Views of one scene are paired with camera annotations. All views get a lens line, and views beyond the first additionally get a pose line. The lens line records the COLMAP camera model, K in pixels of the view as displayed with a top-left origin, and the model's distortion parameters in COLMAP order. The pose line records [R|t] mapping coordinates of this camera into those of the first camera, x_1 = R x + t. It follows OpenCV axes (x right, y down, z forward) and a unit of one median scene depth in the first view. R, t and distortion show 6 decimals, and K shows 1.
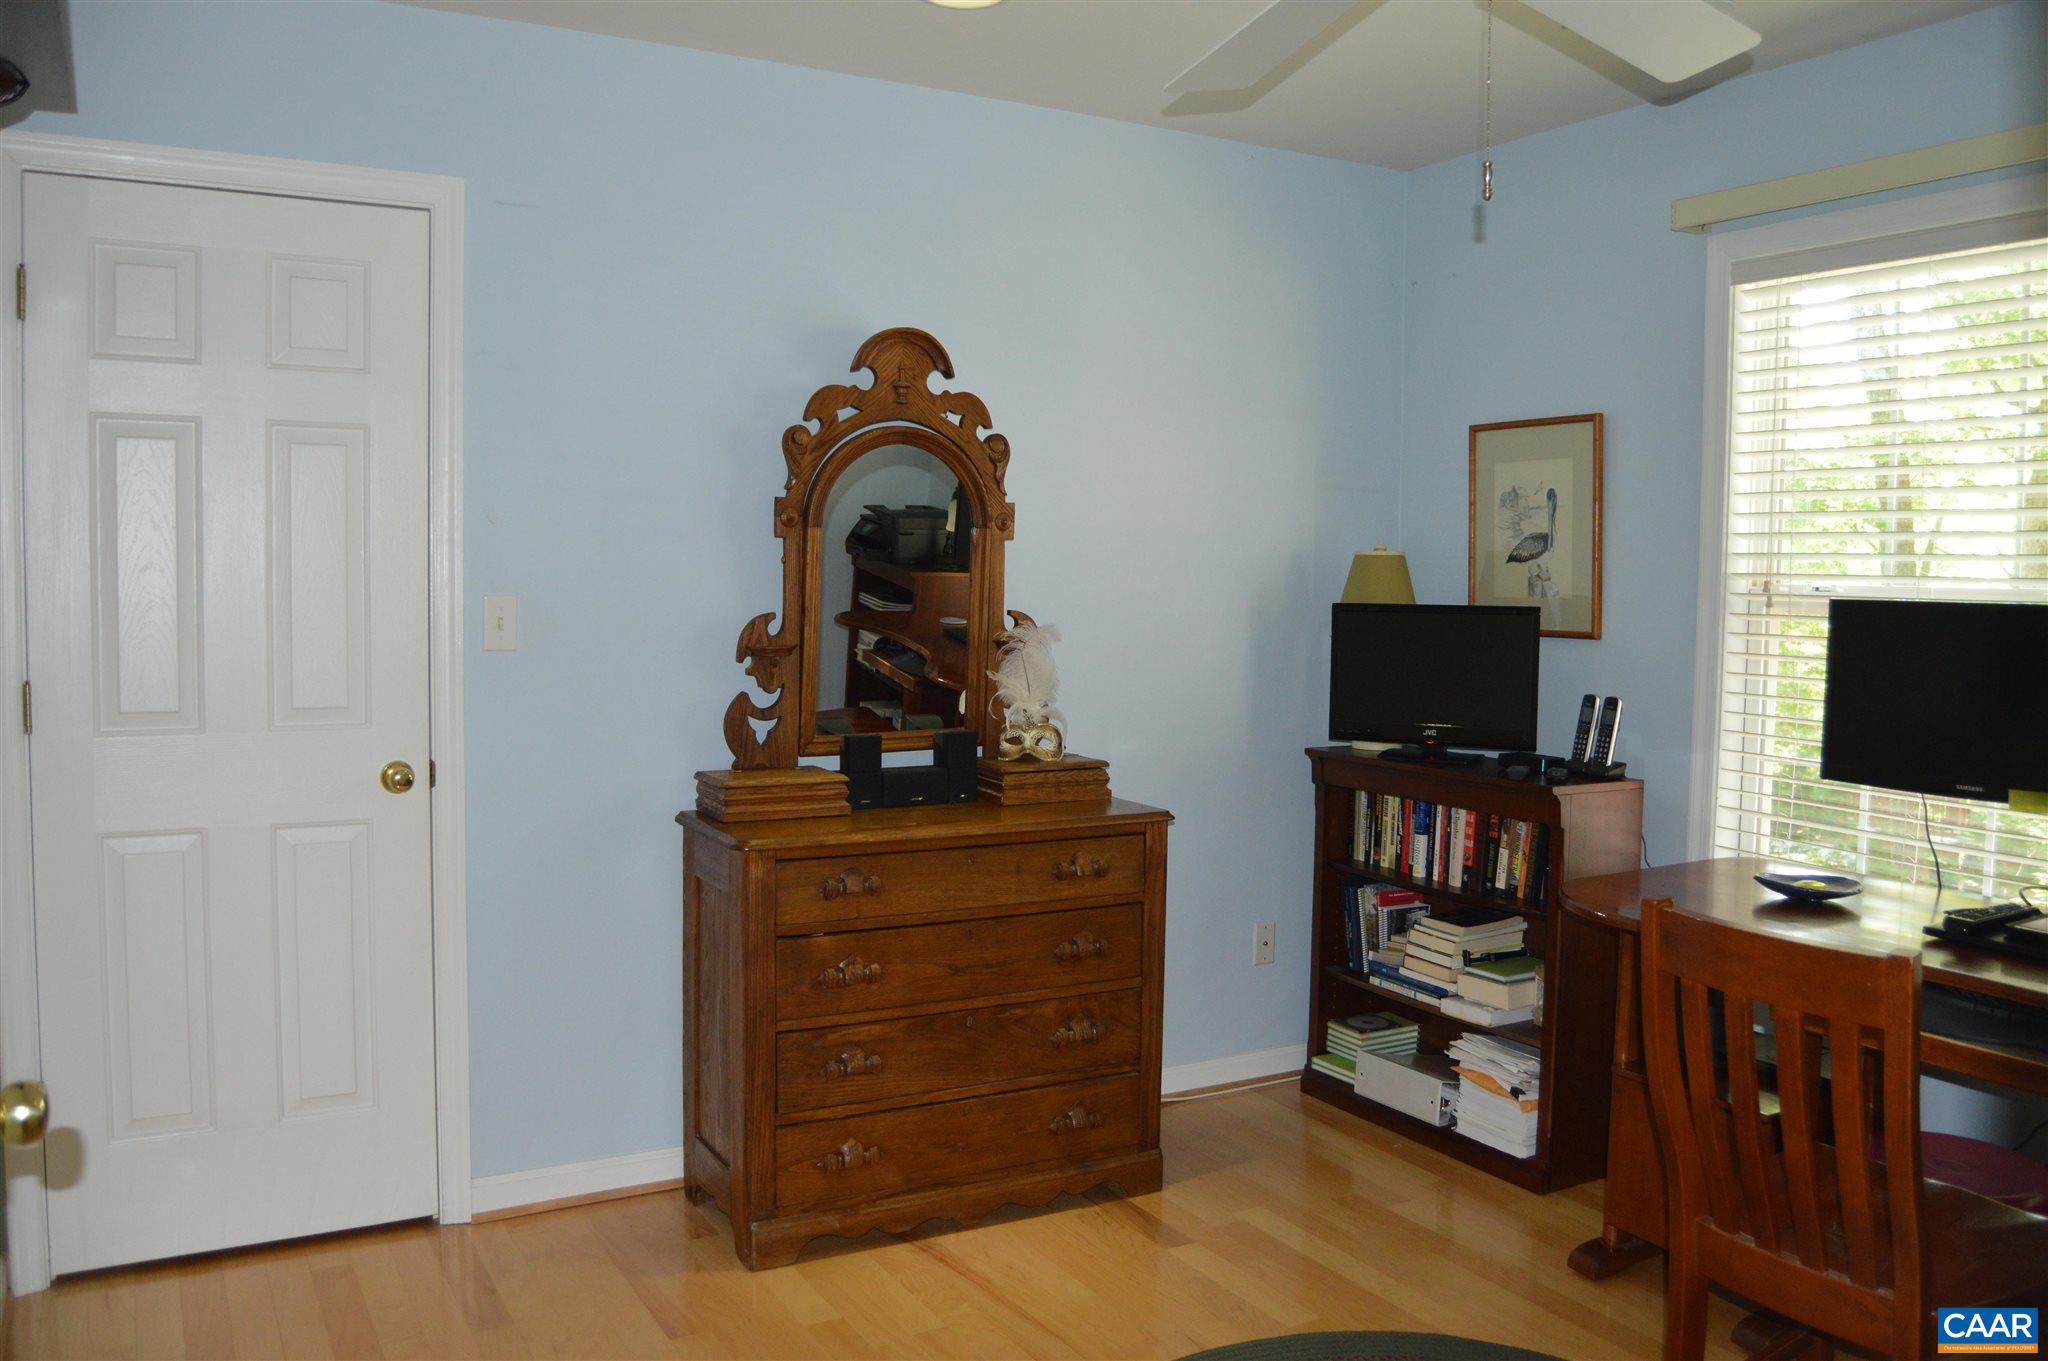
lens RADIAL K [[1633.6, 0, 1020.3], [0, 1633.6, 683.3], [0, 0, 1]] dist [-0.092996, 0.036128]
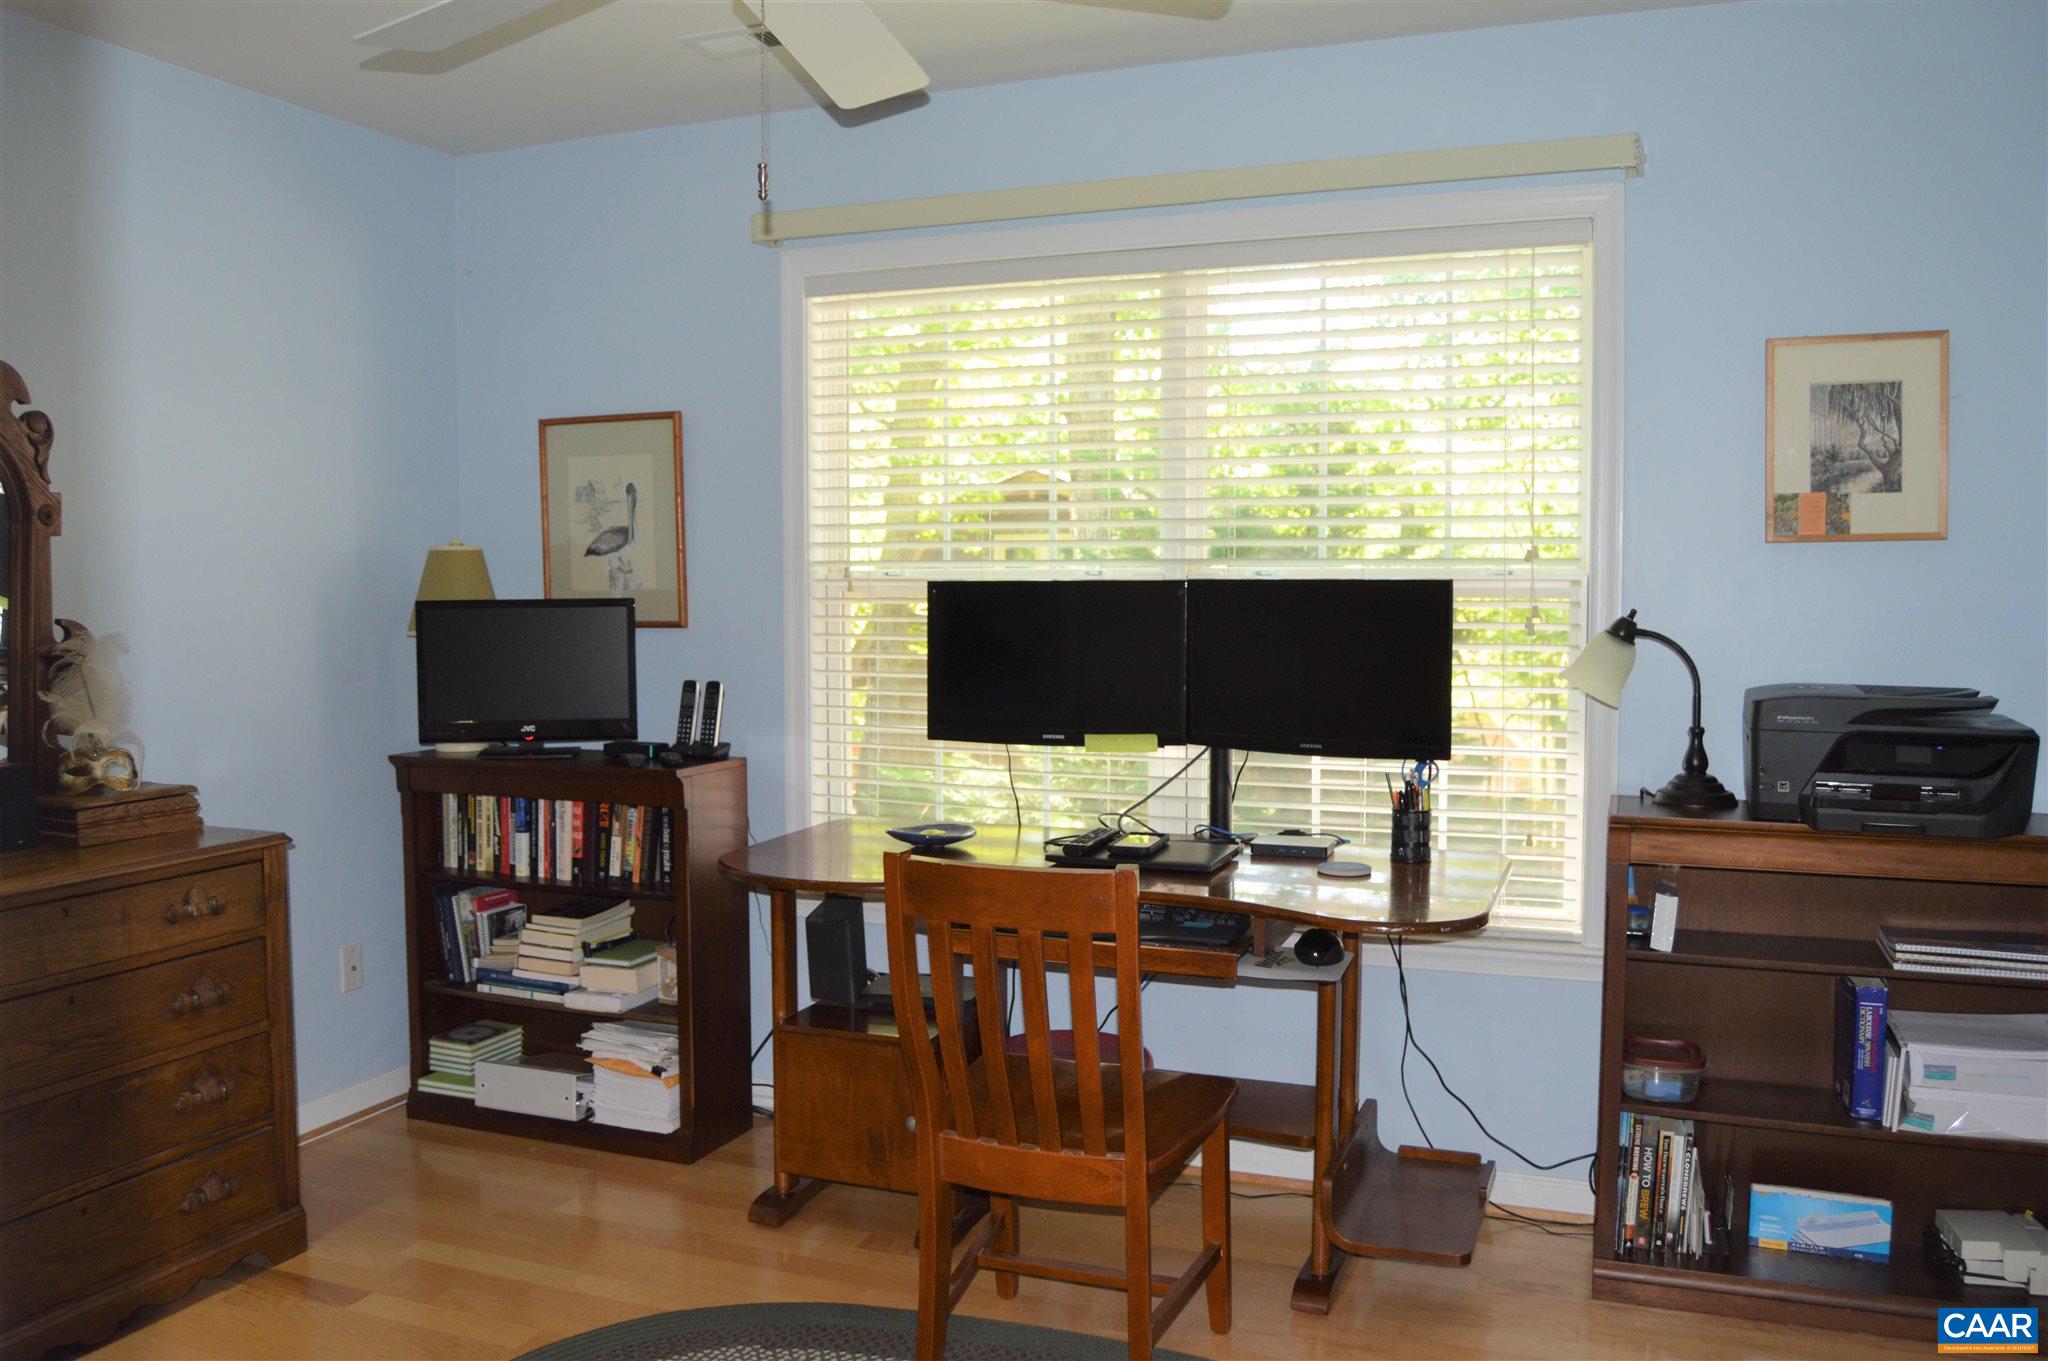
lens RADIAL K [[1633.6, 0, 1025.3], [0, 1633.6, 686.8], [0, 0, 1]] dist [-0.092996, 0.036128]
pose [[0.779656, -0.056466, 0.623657, -0.134515], [0.056123, 0.998219, 0.020218, 0.002139], [-0.623688, 0.019238, 0.781437, 0.042970]]
